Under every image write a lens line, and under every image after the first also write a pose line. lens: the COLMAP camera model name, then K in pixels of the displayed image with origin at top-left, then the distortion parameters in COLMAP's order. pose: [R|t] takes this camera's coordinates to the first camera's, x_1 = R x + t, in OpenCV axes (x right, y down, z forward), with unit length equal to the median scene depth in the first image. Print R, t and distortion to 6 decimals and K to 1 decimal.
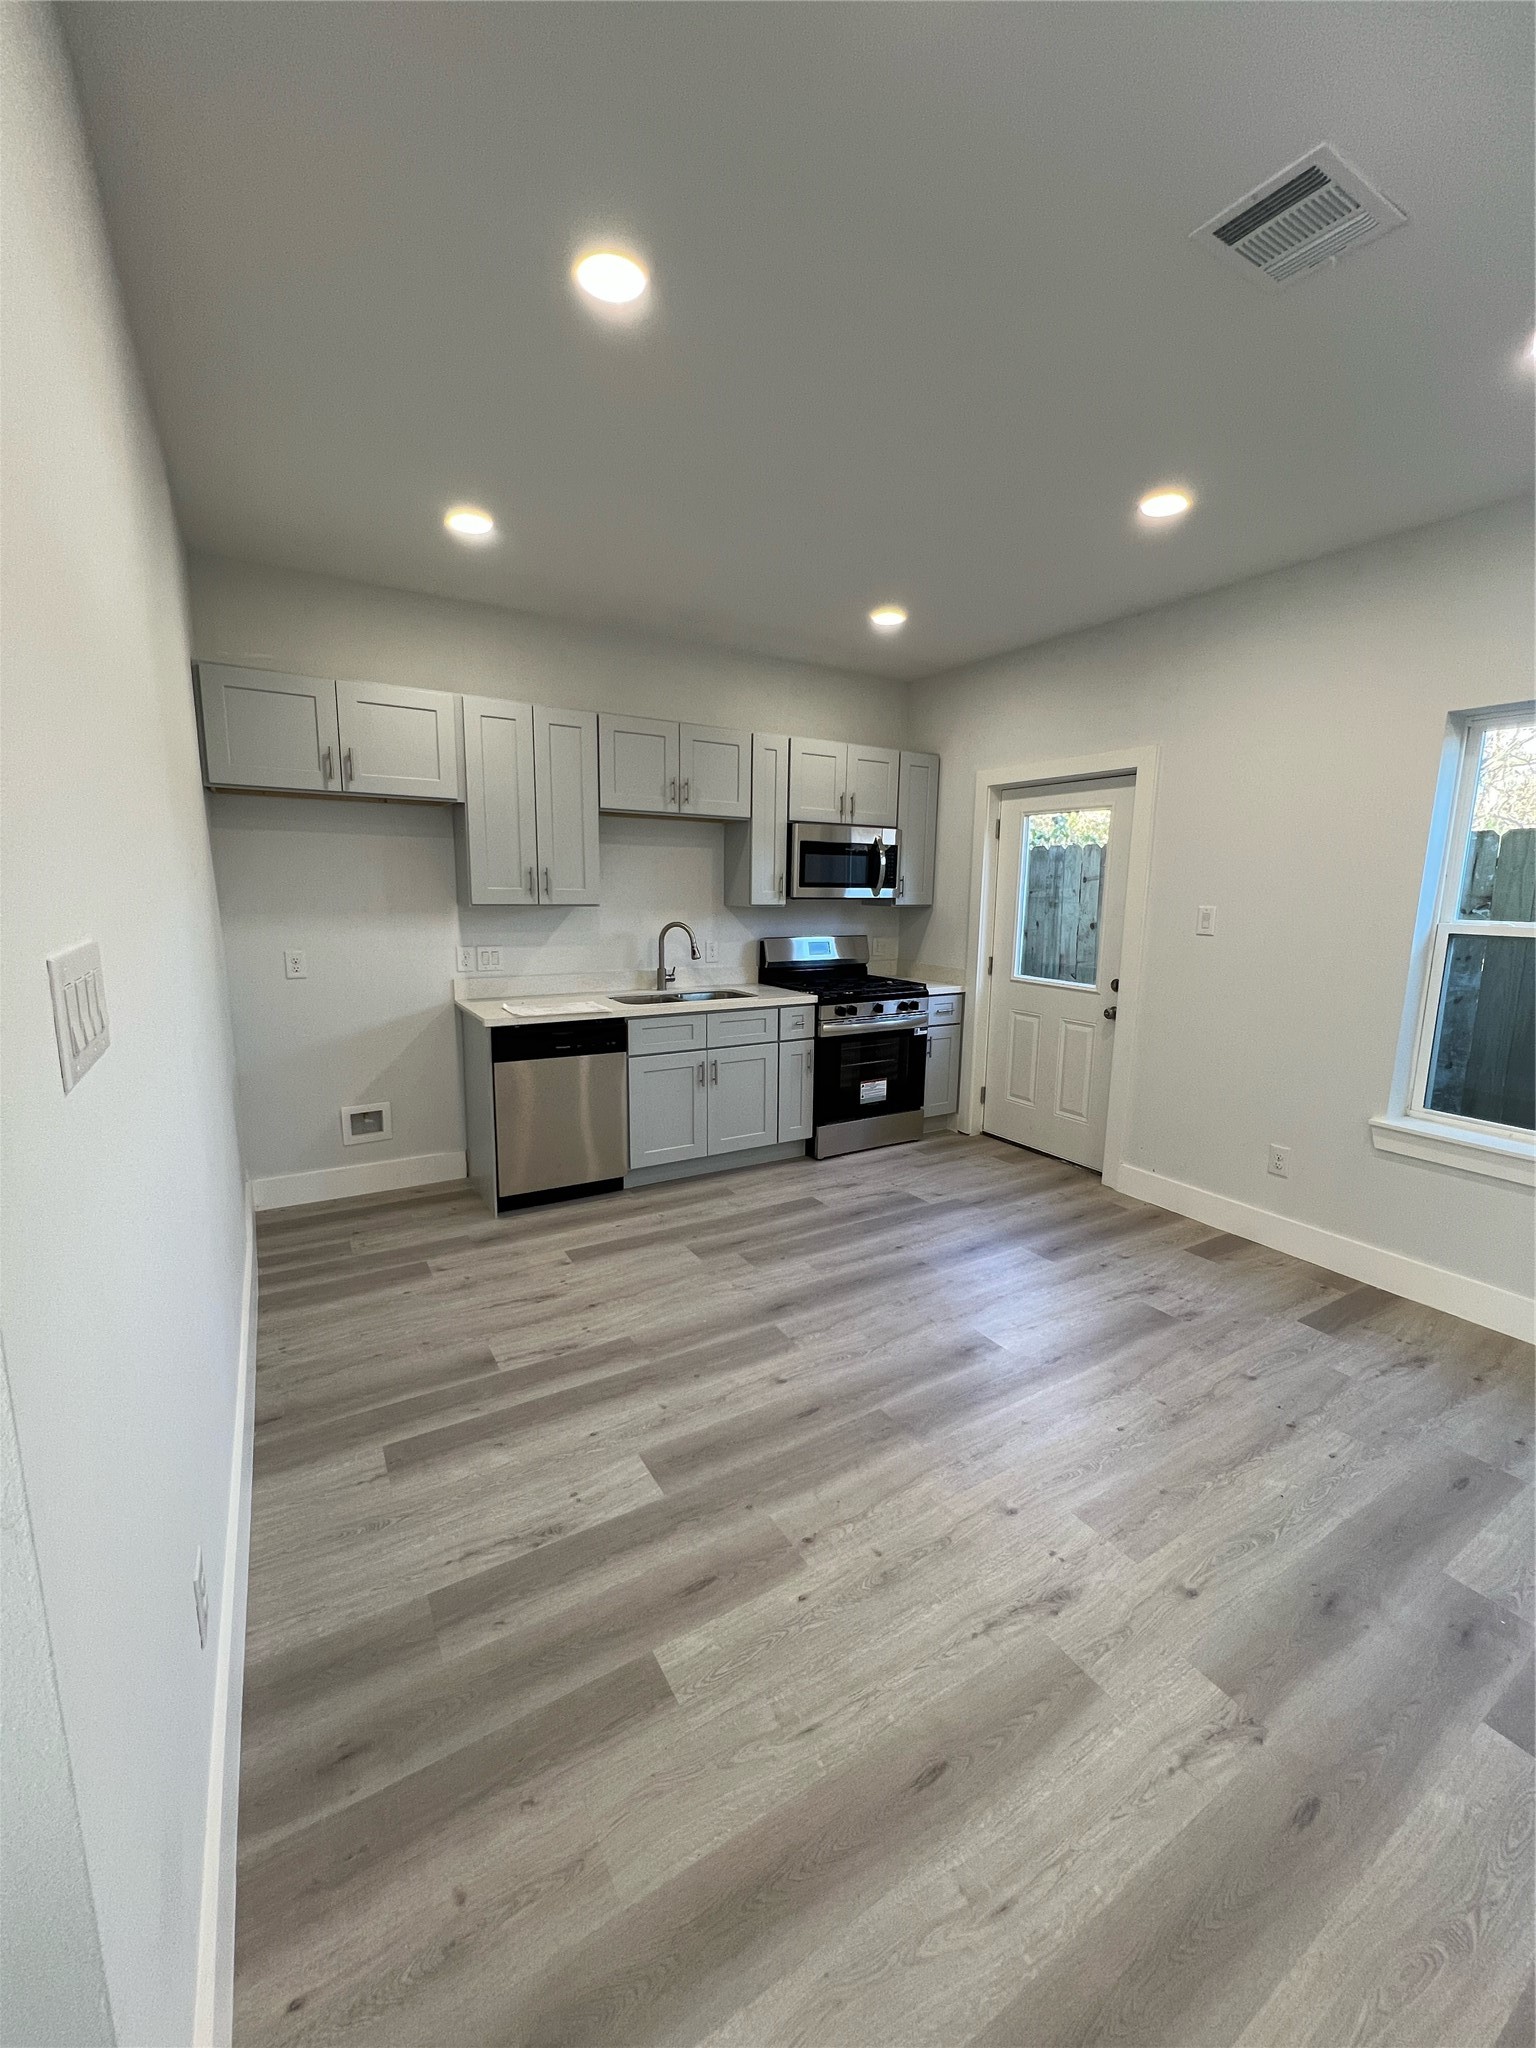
lens RADIAL K [[818.7, 0, 768.0], [0, 818.7, 1017.8], [0, 0, 1]] dist [-0.001001, -0.000204]
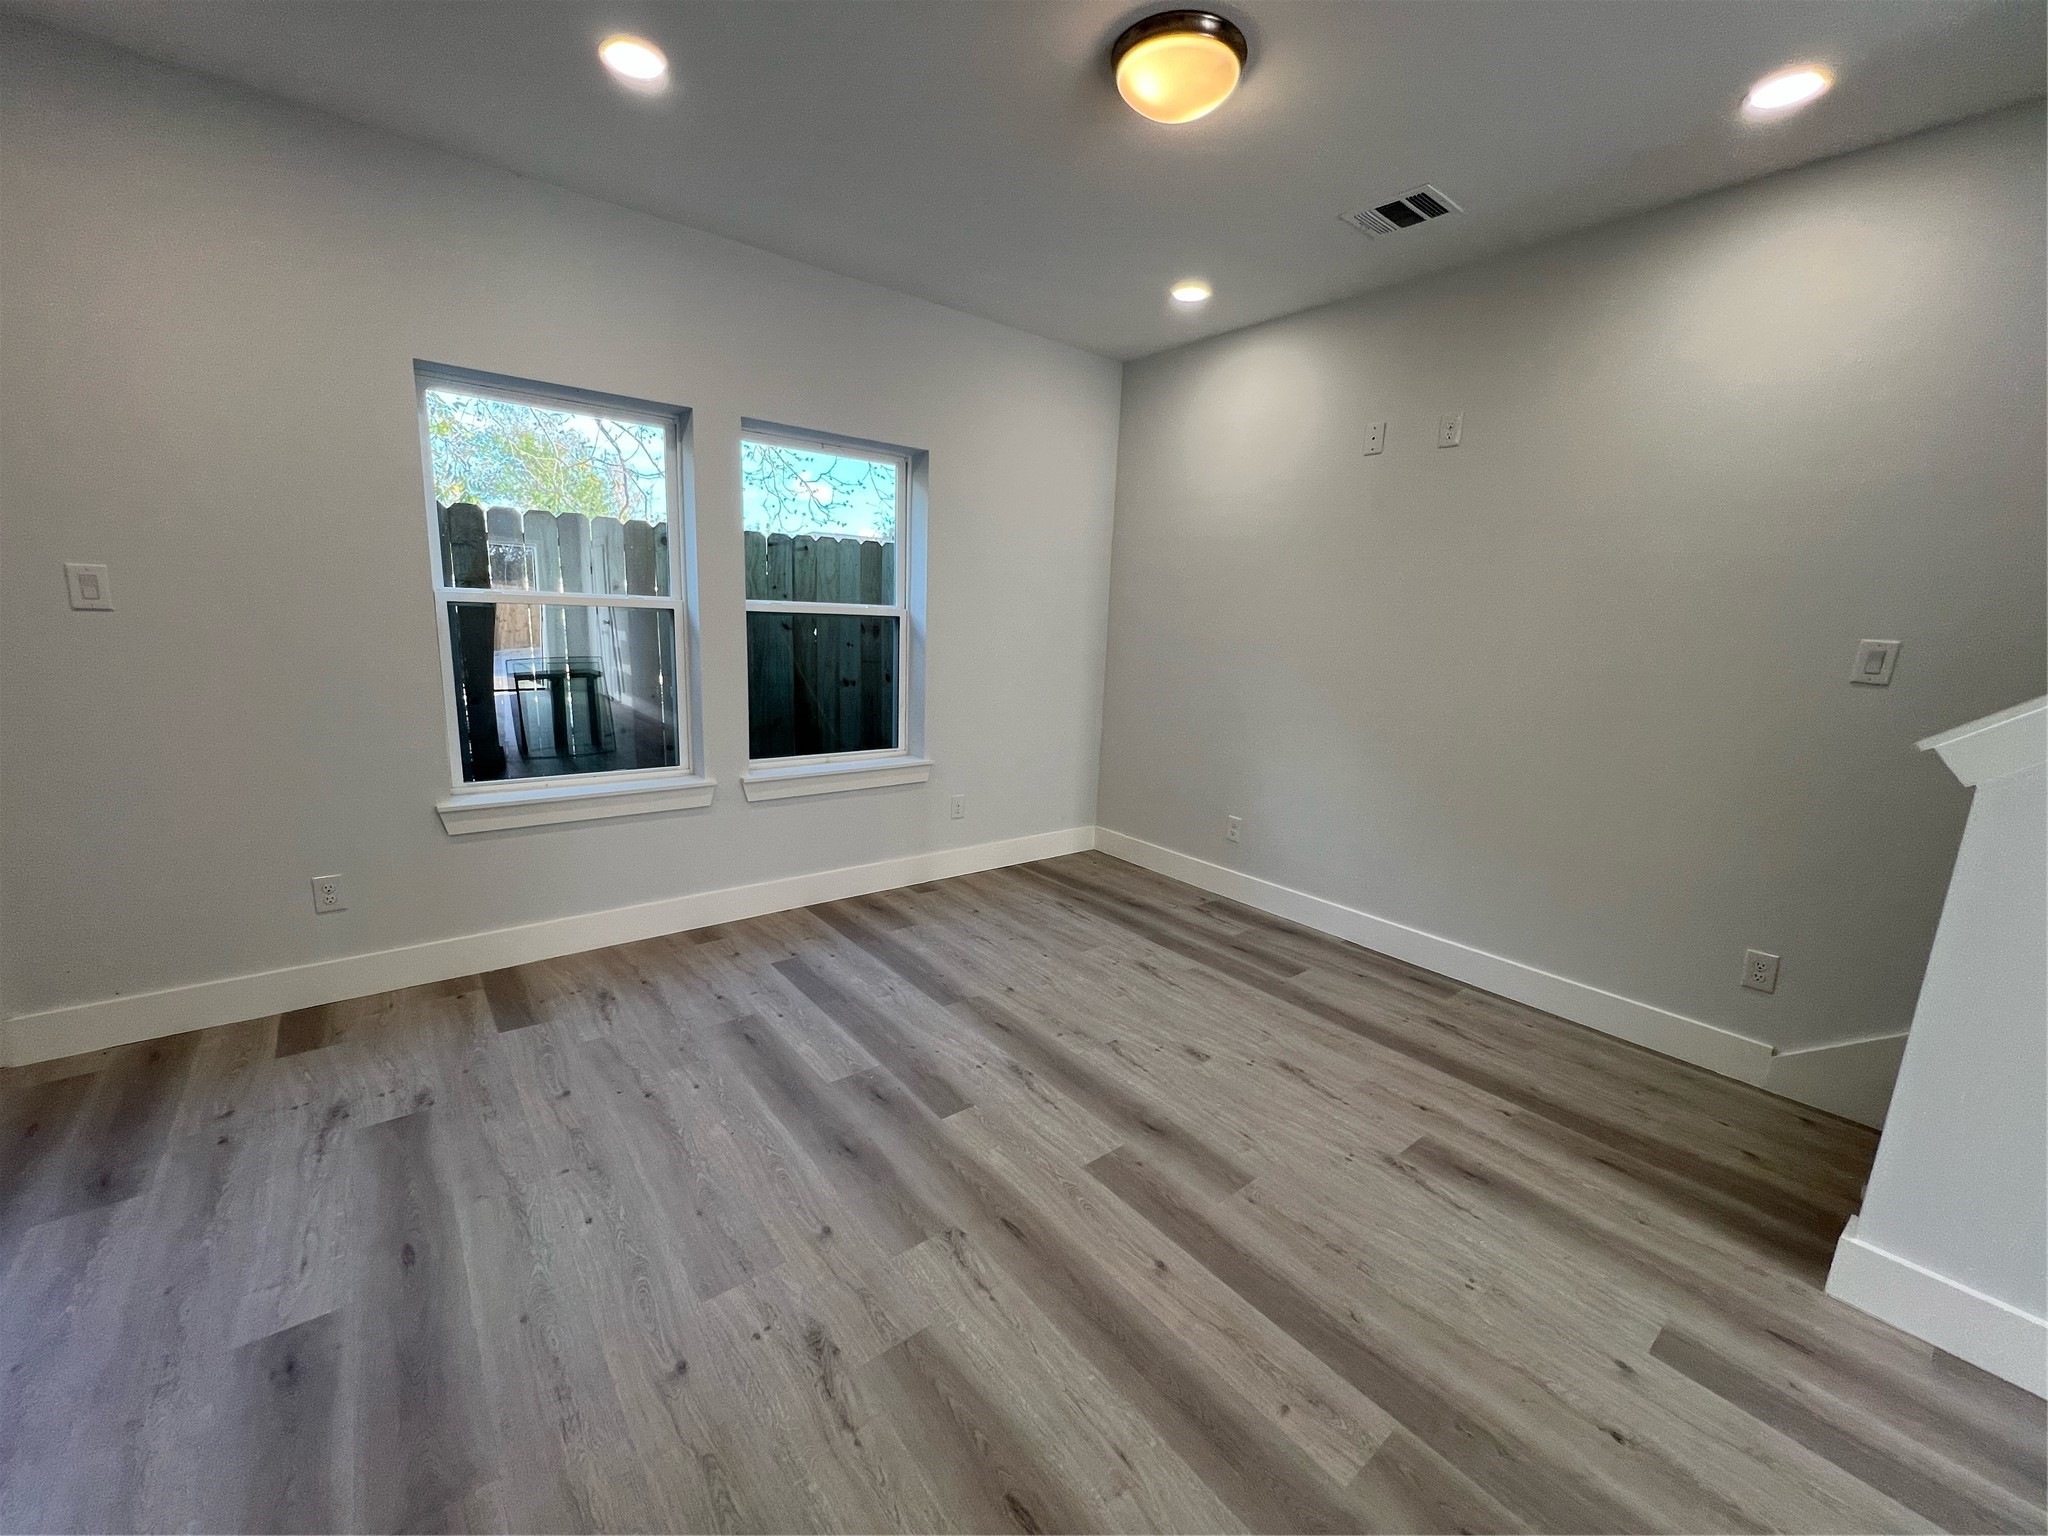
lens RADIAL K [[818.7, 0, 1025.3], [0, 818.7, 780.2], [0, 0, 1]] dist [-0.001001, -0.000204]
pose [[-0.133264, -0.221072, 0.966110, -0.386204], [0.118905, 0.964197, 0.237036, -0.073534], [-0.983922, 0.146464, -0.102206, 0.727442]]
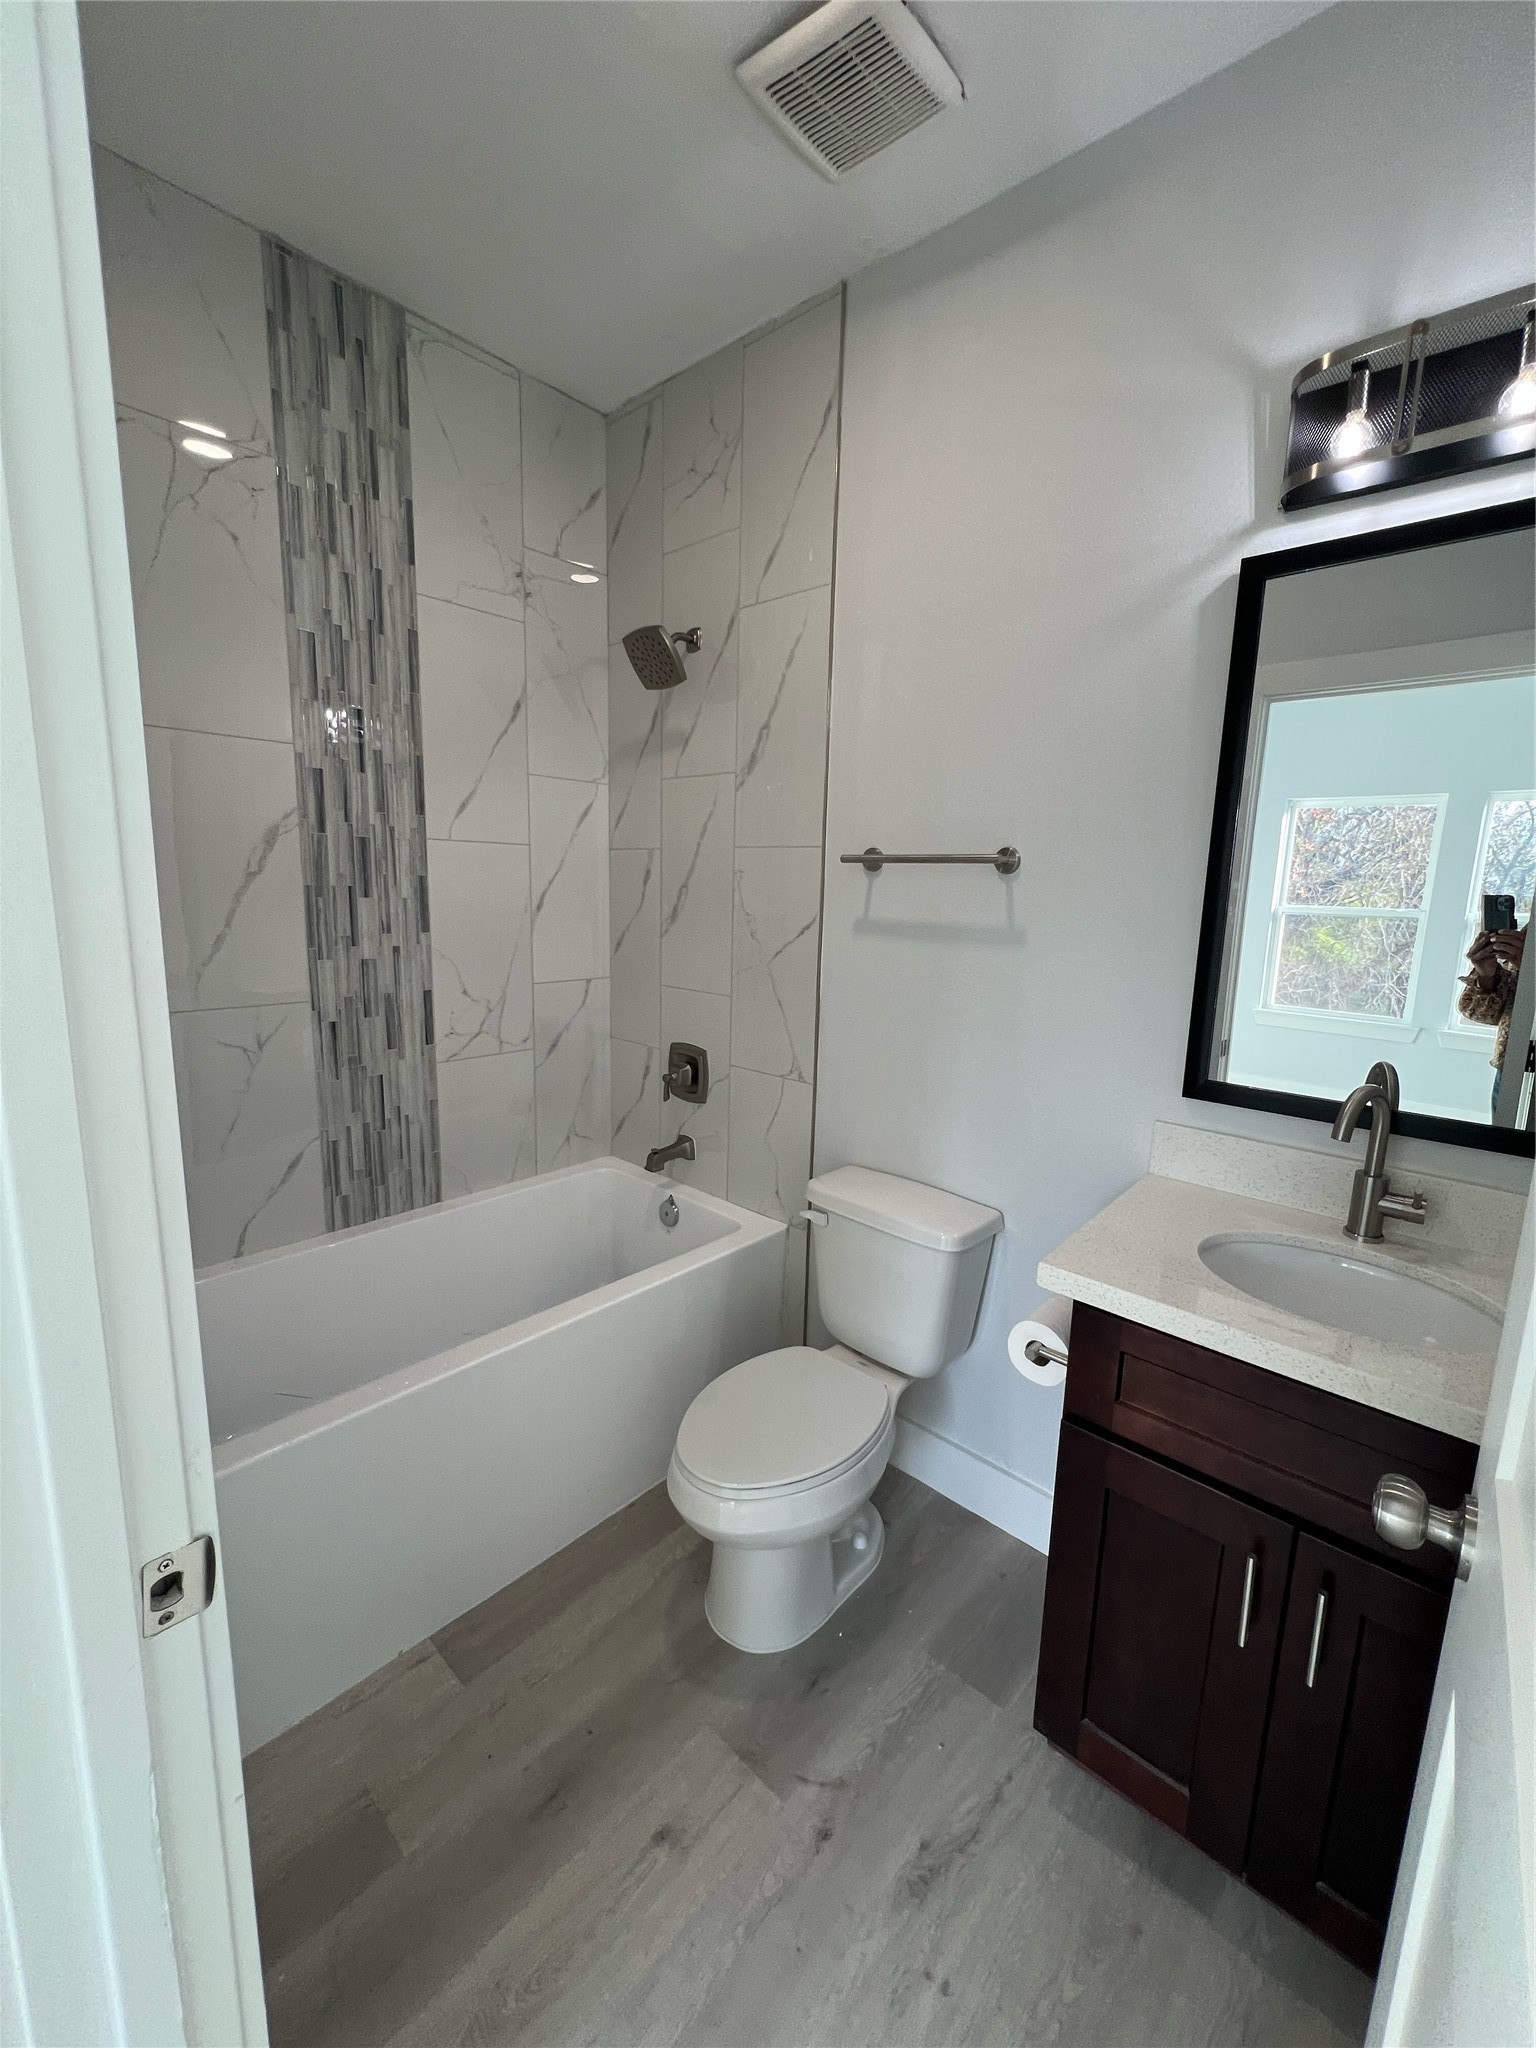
lens RADIAL K [[818.7, 0, 774.5], [0, 818.7, 1027.0], [0, 0, 1]] dist [-0.001001, -0.000204]
pose [[-0.955997, 0.013129, -0.293083, 0.626076], [-0.081427, 0.947874, 0.308065, -0.161133], [0.281851, 0.318373, -0.905096, 1.275369]]
